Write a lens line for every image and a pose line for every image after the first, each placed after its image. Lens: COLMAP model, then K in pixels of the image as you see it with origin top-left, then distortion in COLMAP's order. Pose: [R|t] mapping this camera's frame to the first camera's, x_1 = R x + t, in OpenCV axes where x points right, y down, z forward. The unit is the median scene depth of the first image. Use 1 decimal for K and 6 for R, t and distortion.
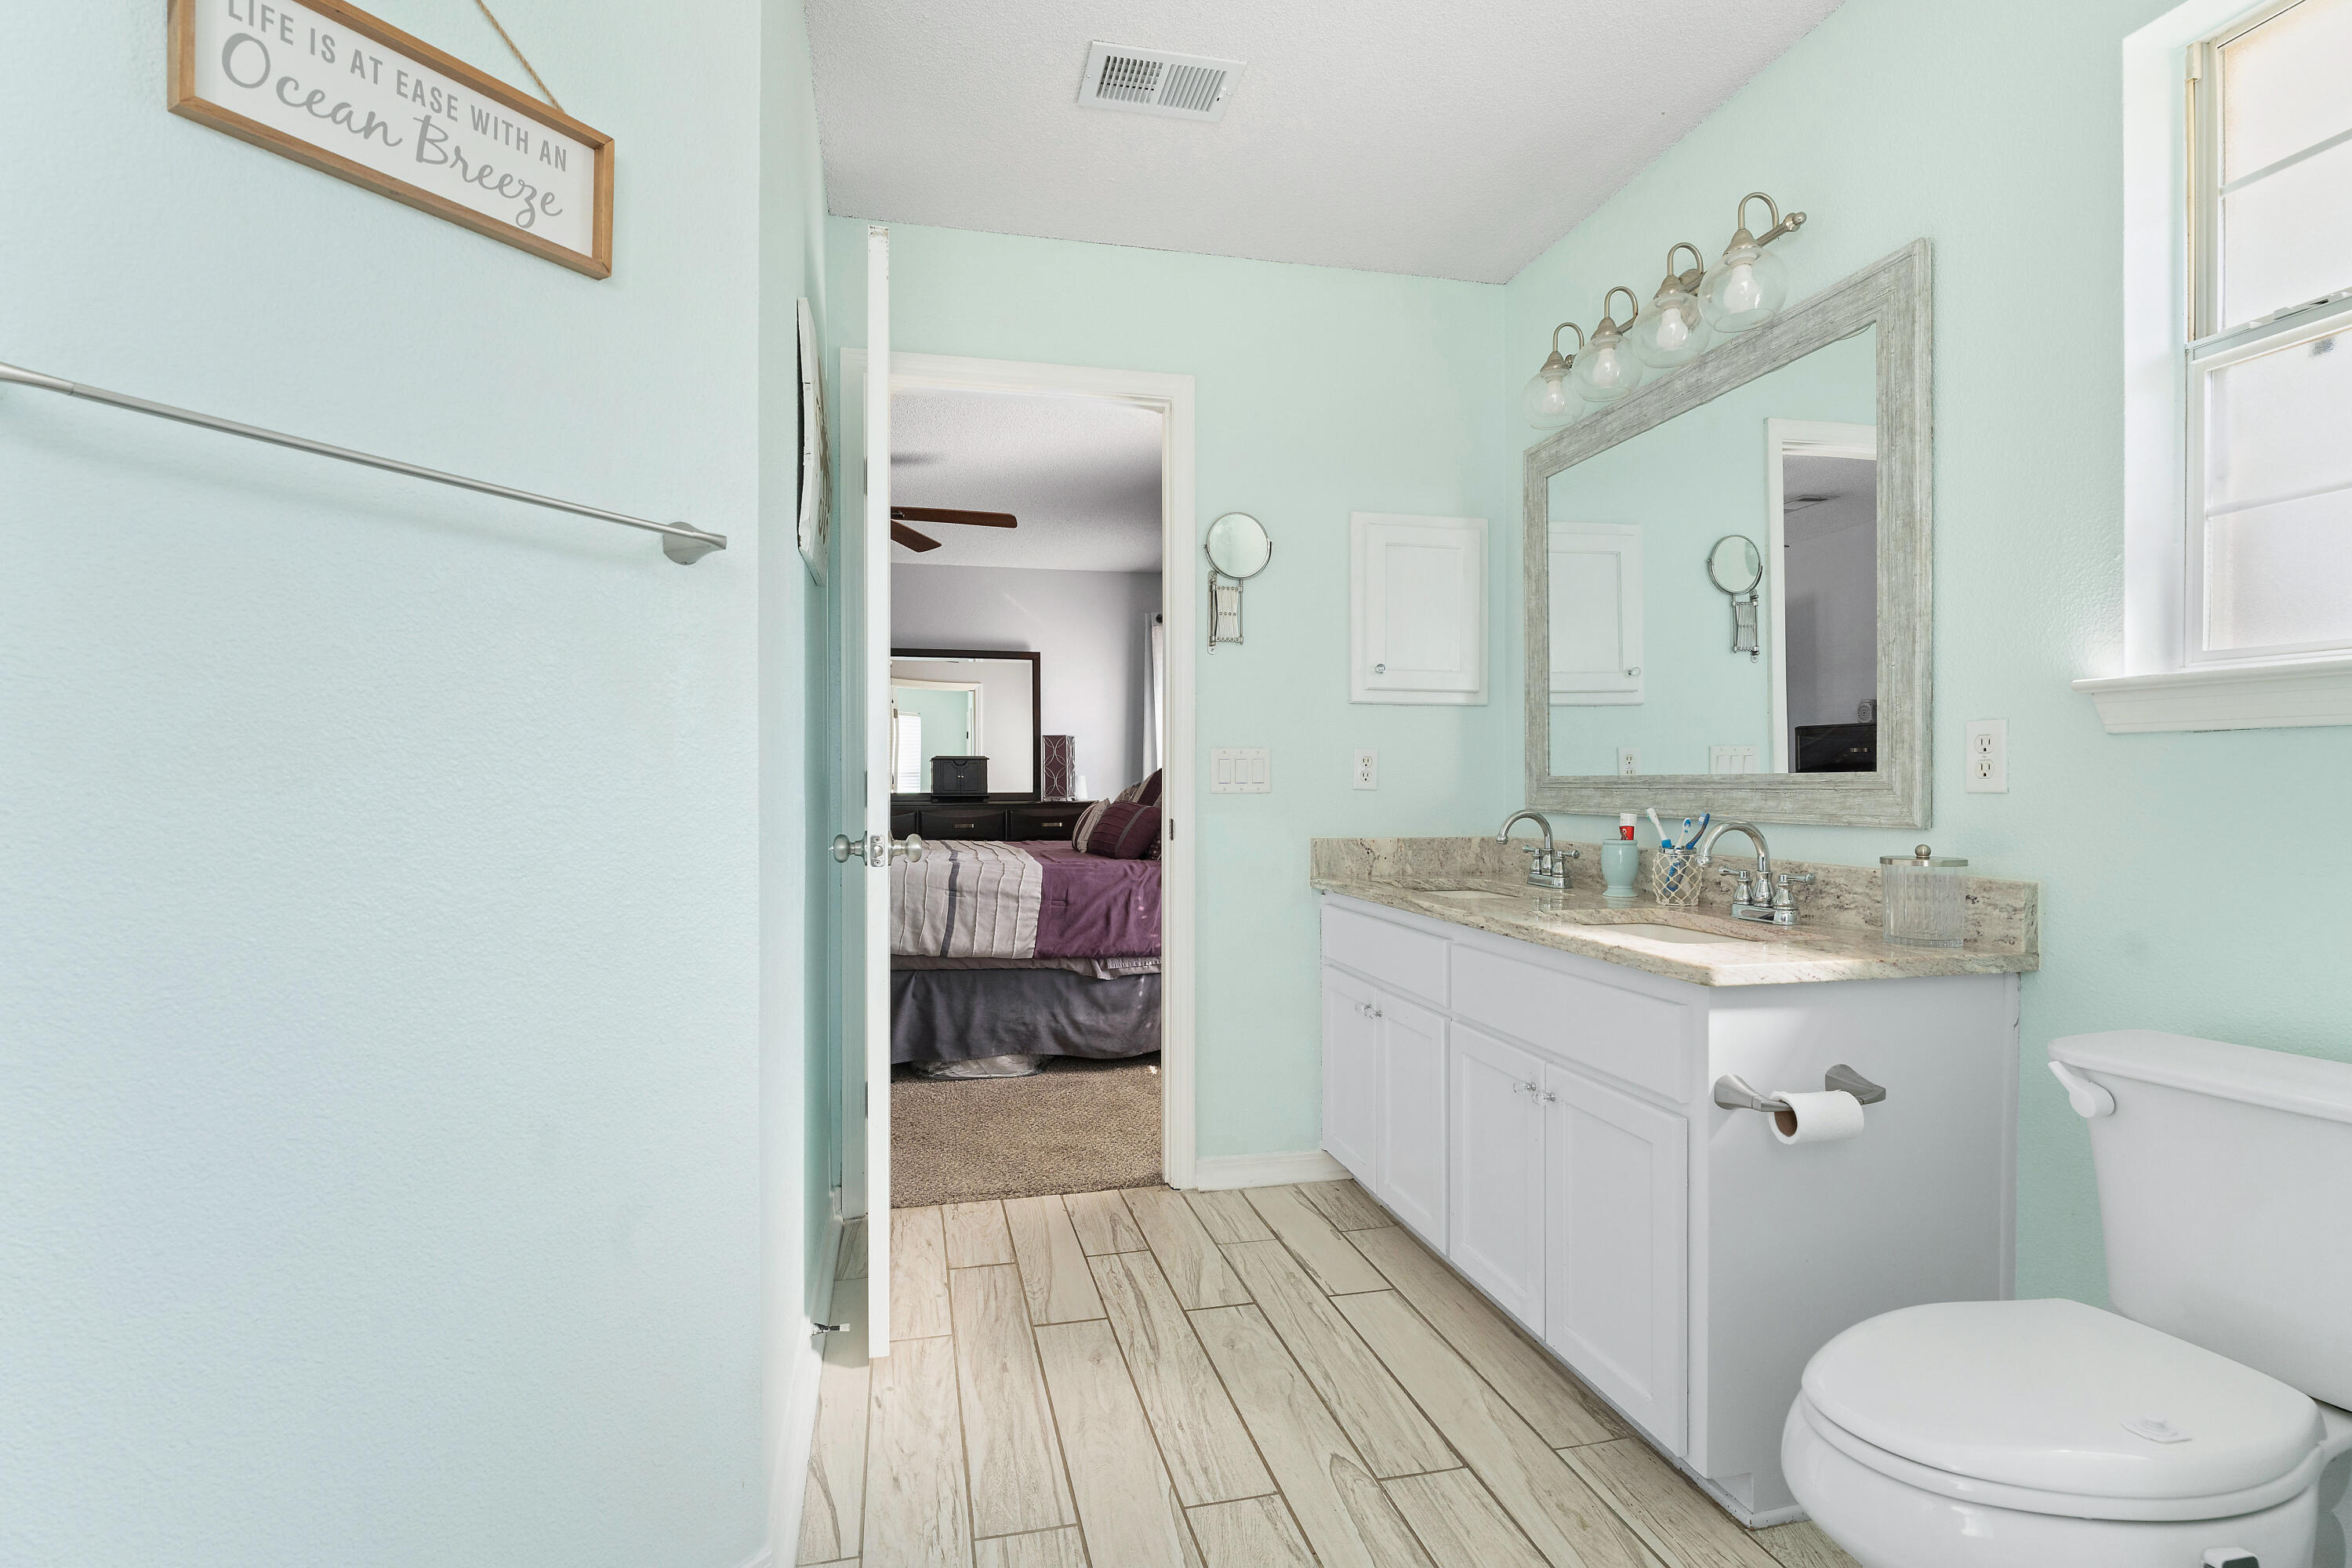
lens RADIAL K [[1184.7, 0, 1175.6], [0, 1184.7, 785.6], [0, 0, 1]] dist [0.000093, -0.000165]
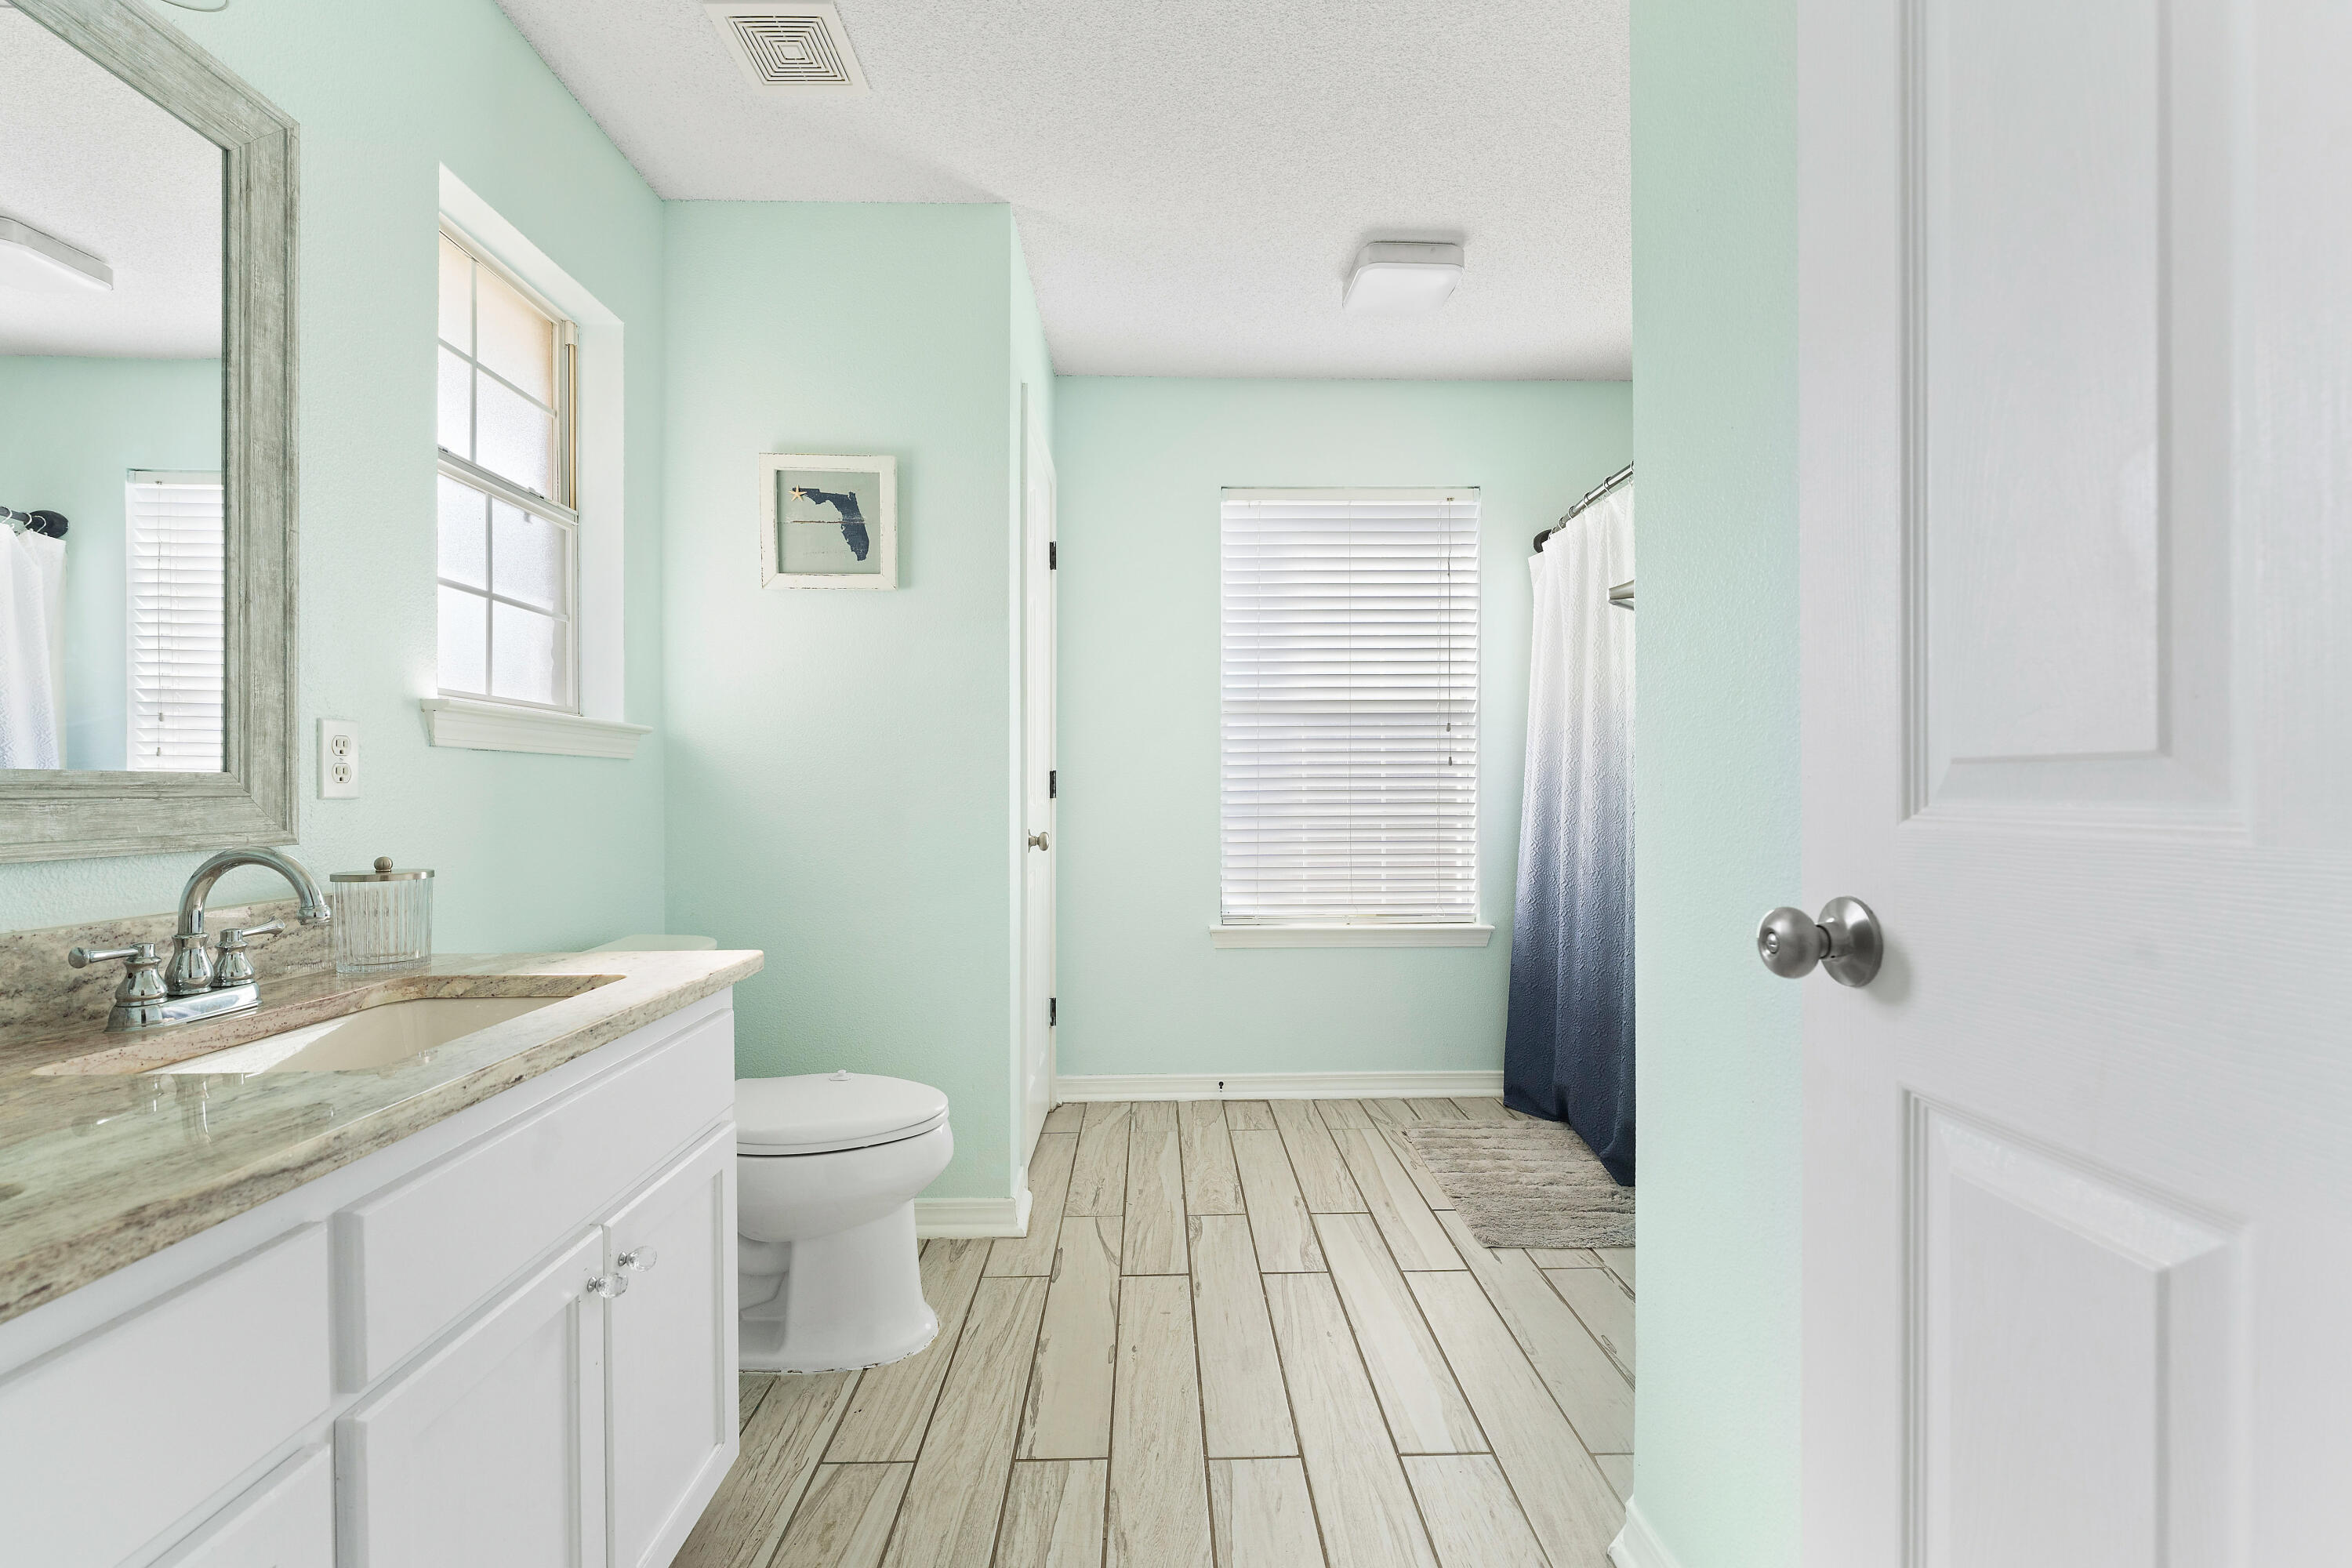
lens RADIAL K [[1005.0, 0, 1185.8], [0, 1005.0, 792.0], [0, 0, 1]] dist [-0.002008, -0.000210]
pose [[-0.981535, 0.006580, 0.191167, -0.104084], [0.007175, 0.999971, 0.002421, 0.003285], [-0.191146, 0.003748, -0.981555, 1.576720]]
